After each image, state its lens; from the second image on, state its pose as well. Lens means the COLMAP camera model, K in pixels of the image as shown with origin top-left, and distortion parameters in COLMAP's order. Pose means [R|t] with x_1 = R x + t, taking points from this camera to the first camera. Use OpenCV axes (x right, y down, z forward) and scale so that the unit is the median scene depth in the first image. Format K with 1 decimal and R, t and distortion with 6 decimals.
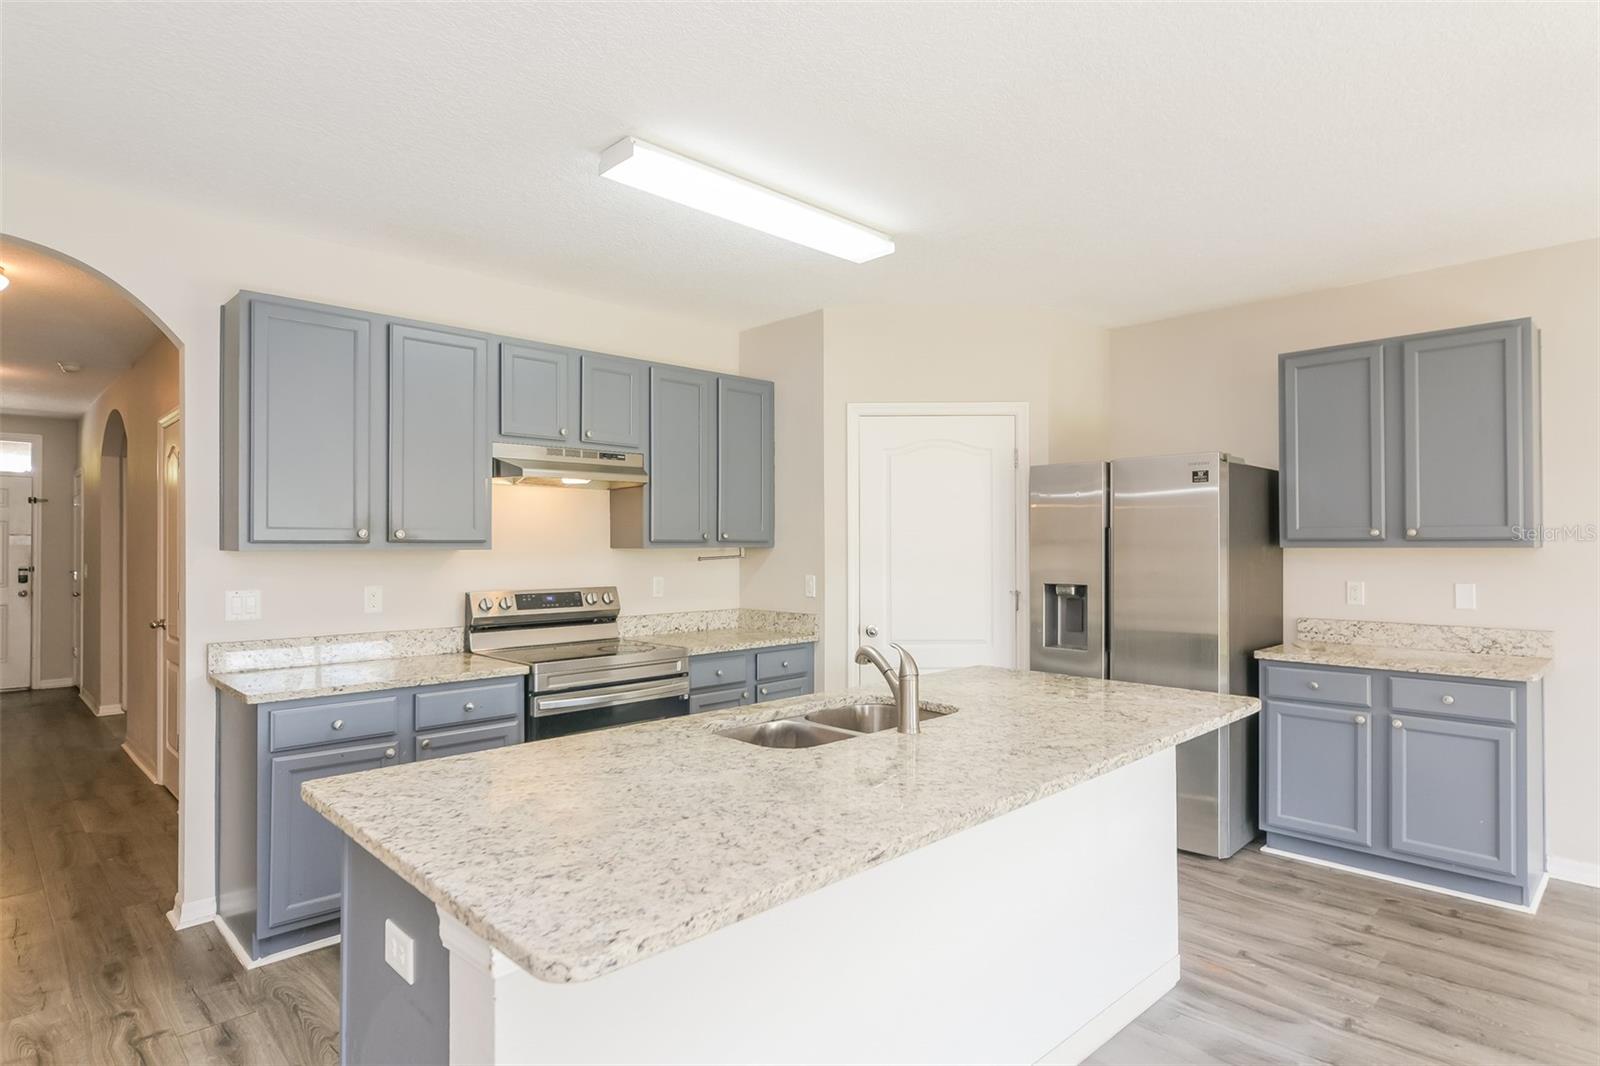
lens RADIAL K [[873.9, 0, 800.0], [0, 873.9, 533.0], [0, 0, 1]] dist [-0.013176, -0.000130]
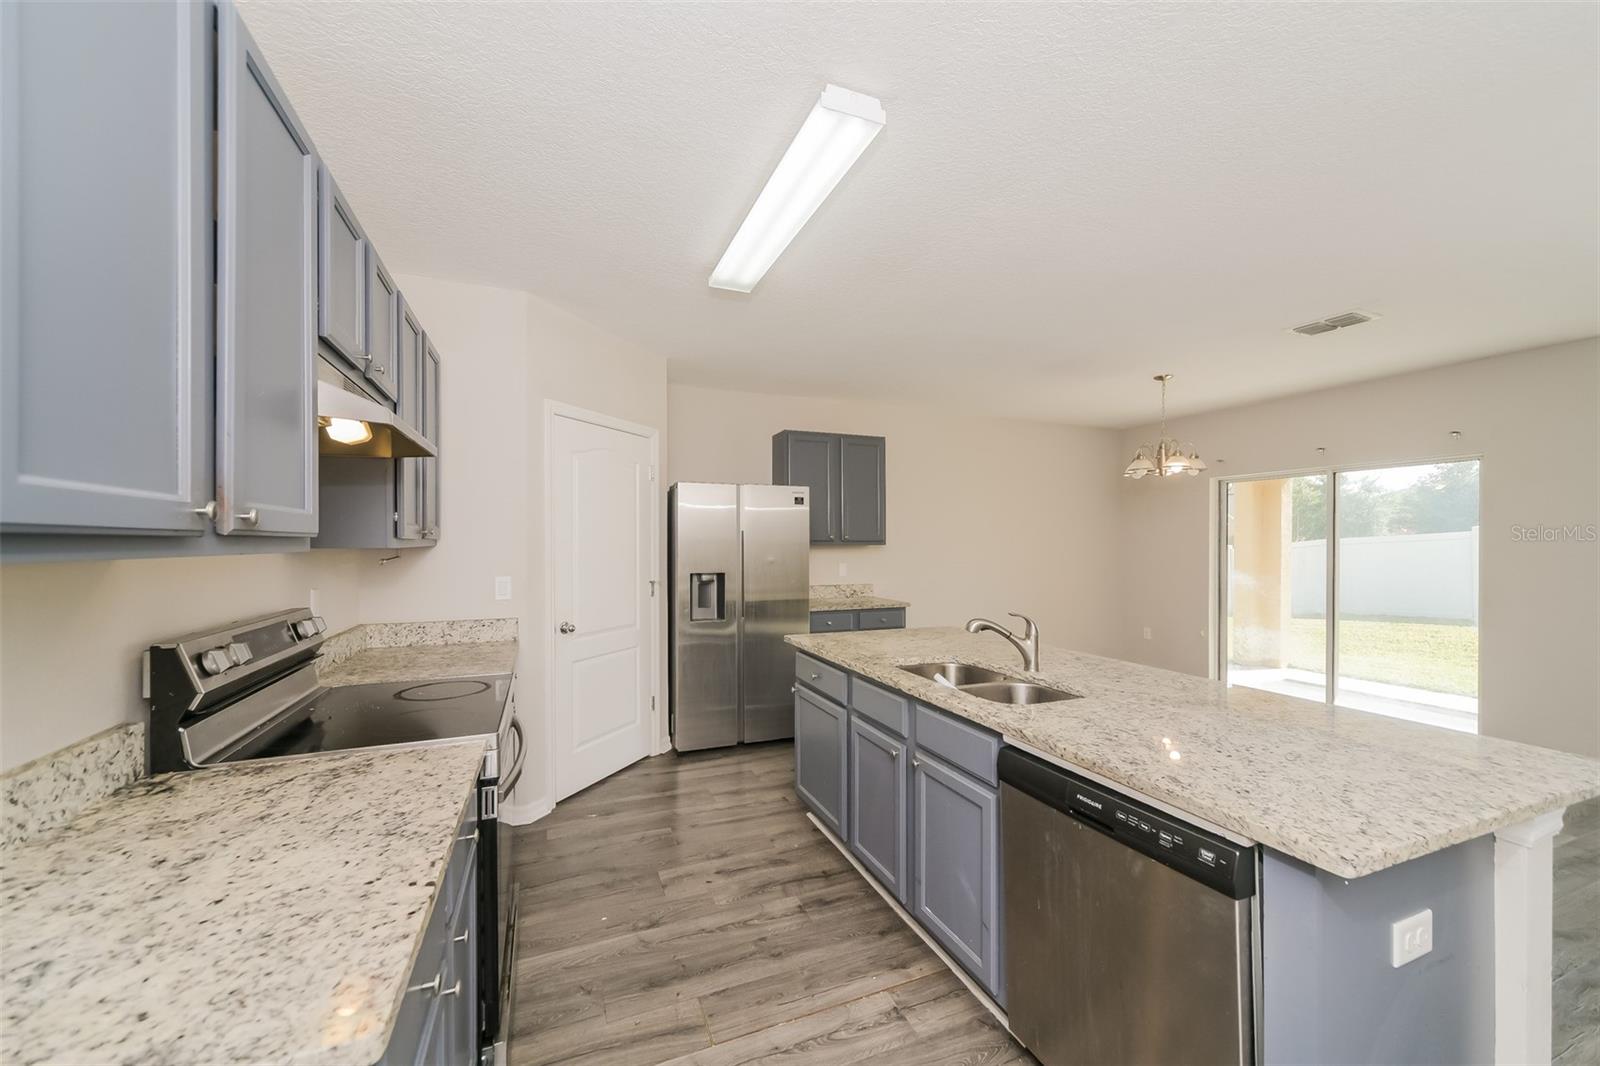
lens RADIAL K [[610.0, 0, 802.6], [0, 610.0, 540.8], [0, 0, 1]] dist [0.000319, 0.000547]
pose [[0.373398, 0.004936, 0.927658, -0.541701], [-0.012929, 0.999916, -0.000117, 0.008009], [-0.927581, -0.011950, 0.373430, 0.543342]]
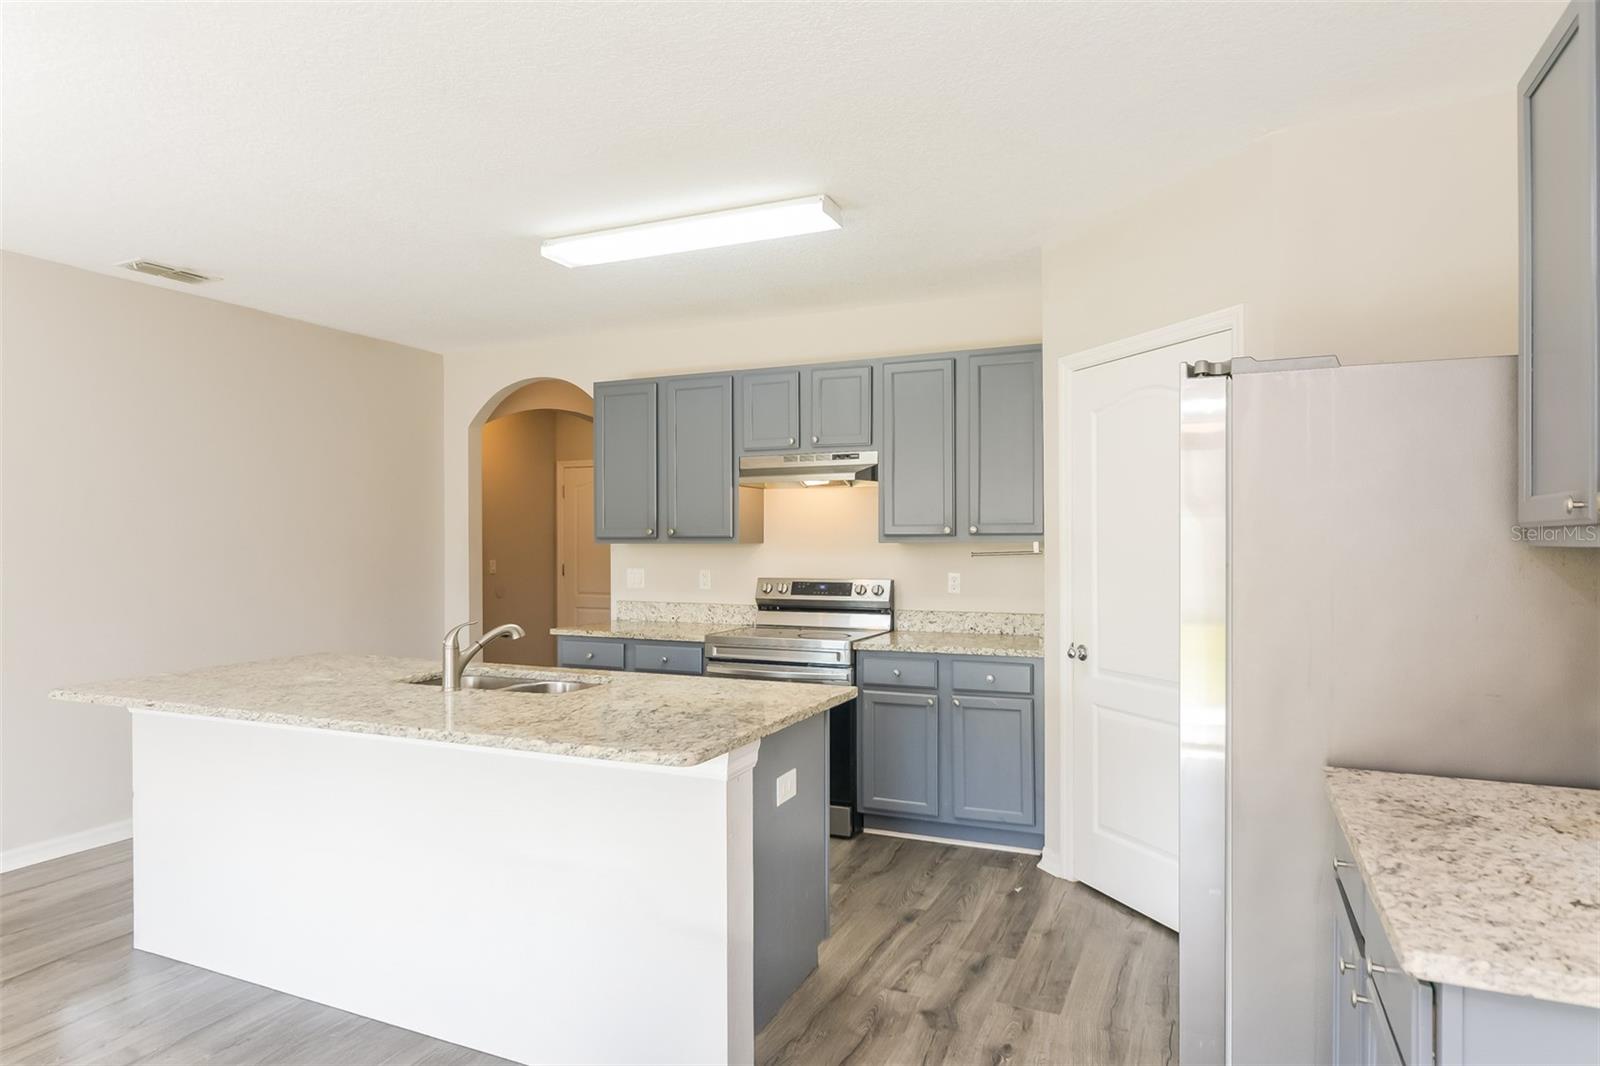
lens RADIAL K [[951.9, 0, 800.0], [0, 951.9, 533.0], [0, 0, 1]] dist [-0.003490, -0.000869]
pose [[0.369341, -0.006443, -0.929272, 0.868690], [0.014503, 0.999894, -0.001169, 0.006328], [0.929181, -0.013045, 0.369395, 0.532834]]
